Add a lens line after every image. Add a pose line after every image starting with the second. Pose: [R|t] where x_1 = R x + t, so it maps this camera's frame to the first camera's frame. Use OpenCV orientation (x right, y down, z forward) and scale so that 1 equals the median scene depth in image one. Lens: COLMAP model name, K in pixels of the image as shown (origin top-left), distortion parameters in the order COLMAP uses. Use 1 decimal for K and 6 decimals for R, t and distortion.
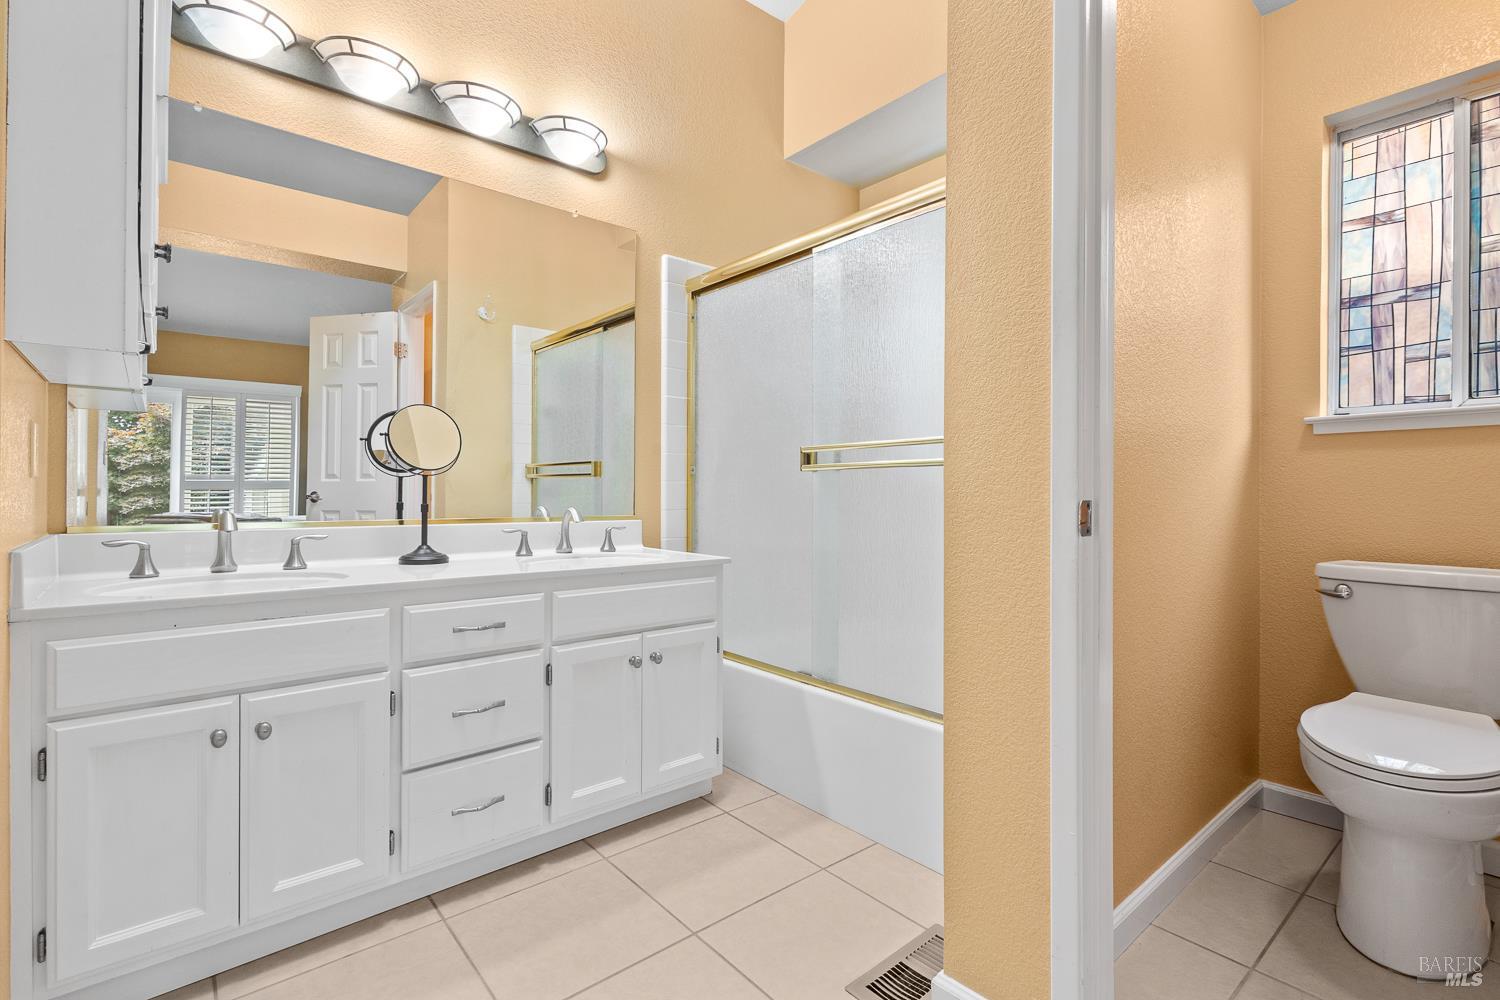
lens RADIAL K [[684.9, 0, 746.1], [0, 684.9, 491.4], [0, 0, 1]] dist [0.007497, -0.001744]
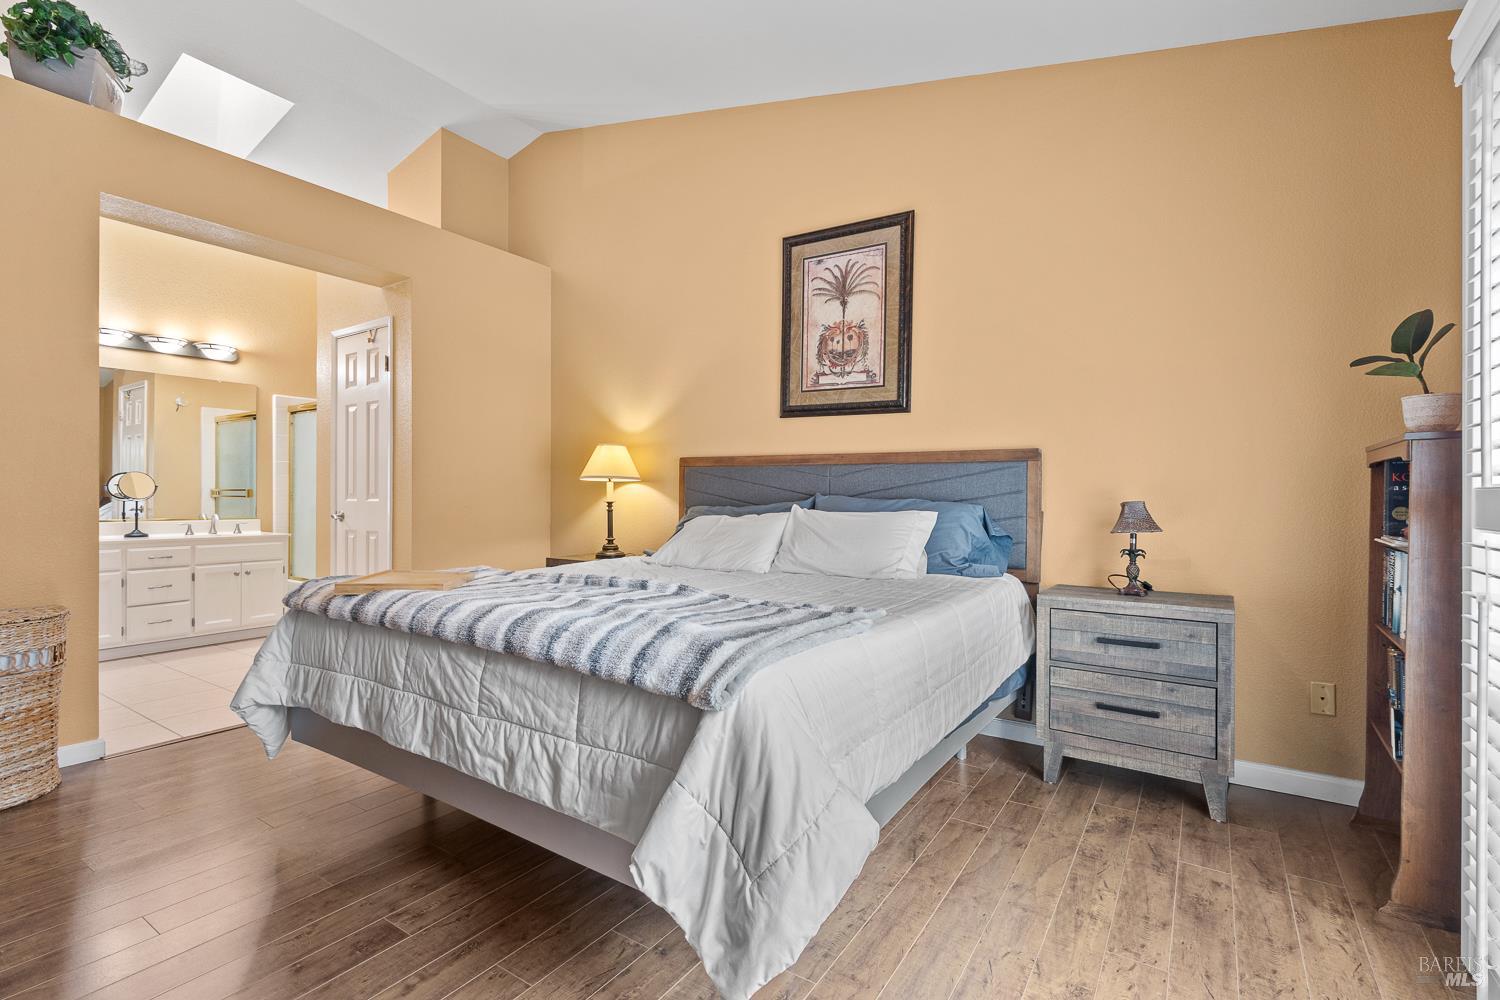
lens RADIAL K [[684.9, 0, 750.8], [0, 684.9, 498.4], [0, 0, 1]] dist [0.007497, -0.001744]
pose [[0.960719, 0.000525, 0.277522, 0.939780], [-0.001660, 0.999991, 0.003854, -0.045953], [-0.277517, -0.004163, 0.960712, -1.936429]]
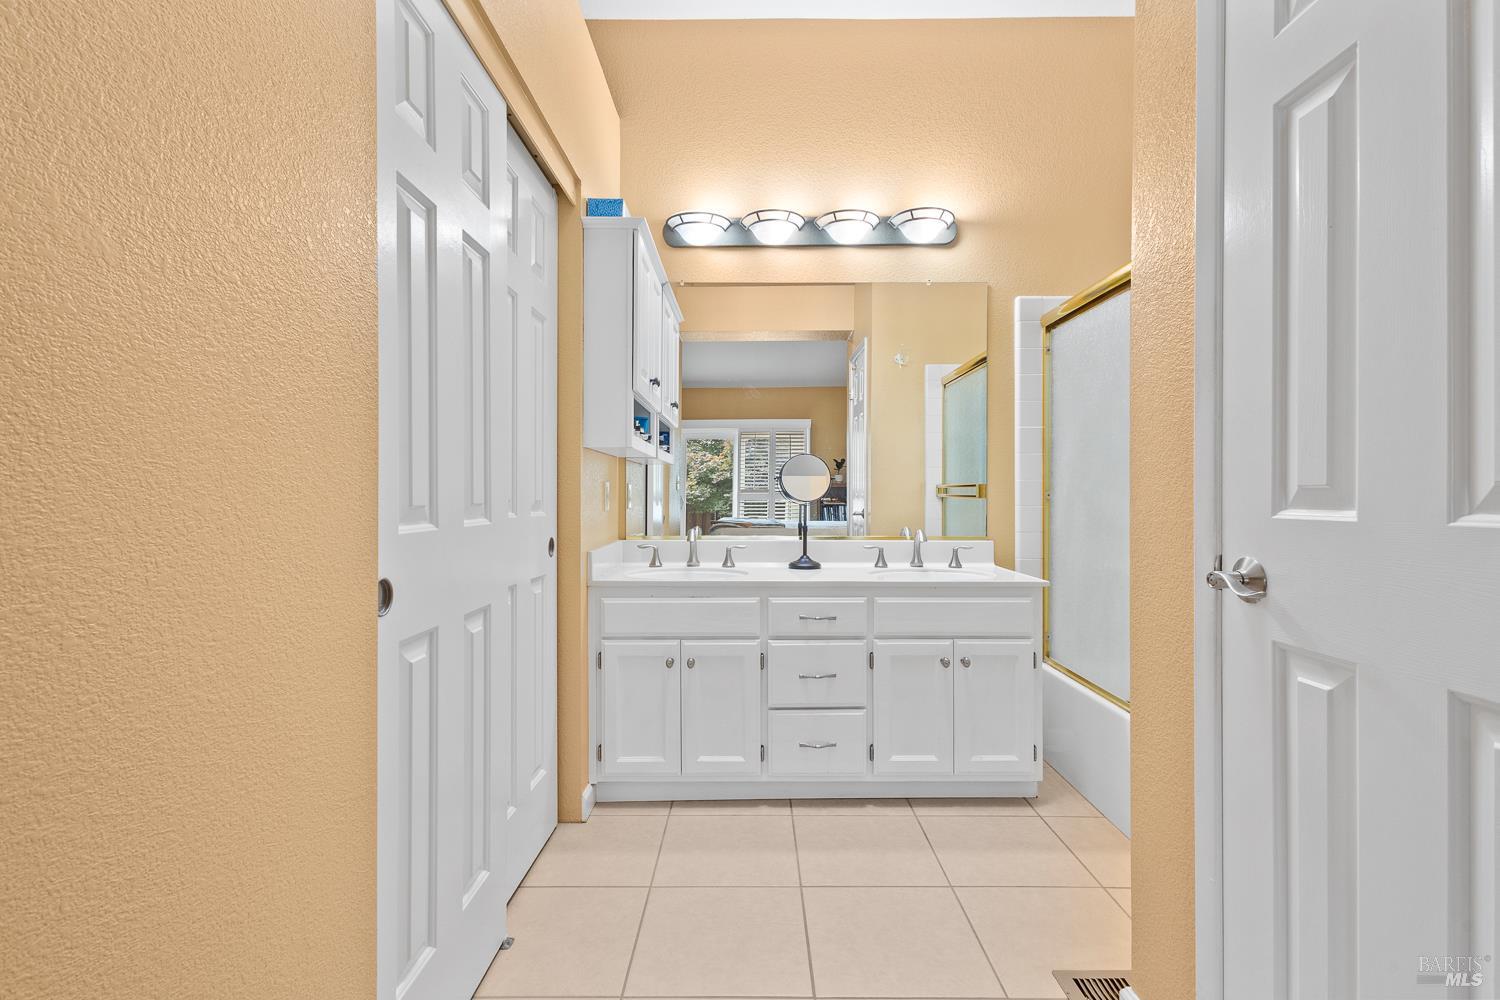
lens RADIAL K [[684.9, 0, 761.8], [0, 684.9, 494.9], [0, 0, 1]] dist [0.007497, -0.001744]
pose [[0.769071, -0.002263, -0.639159, 0.347414], [0.002499, 0.999997, -0.000533, -0.043334], [0.639158, -0.001188, 0.769075, -0.123376]]
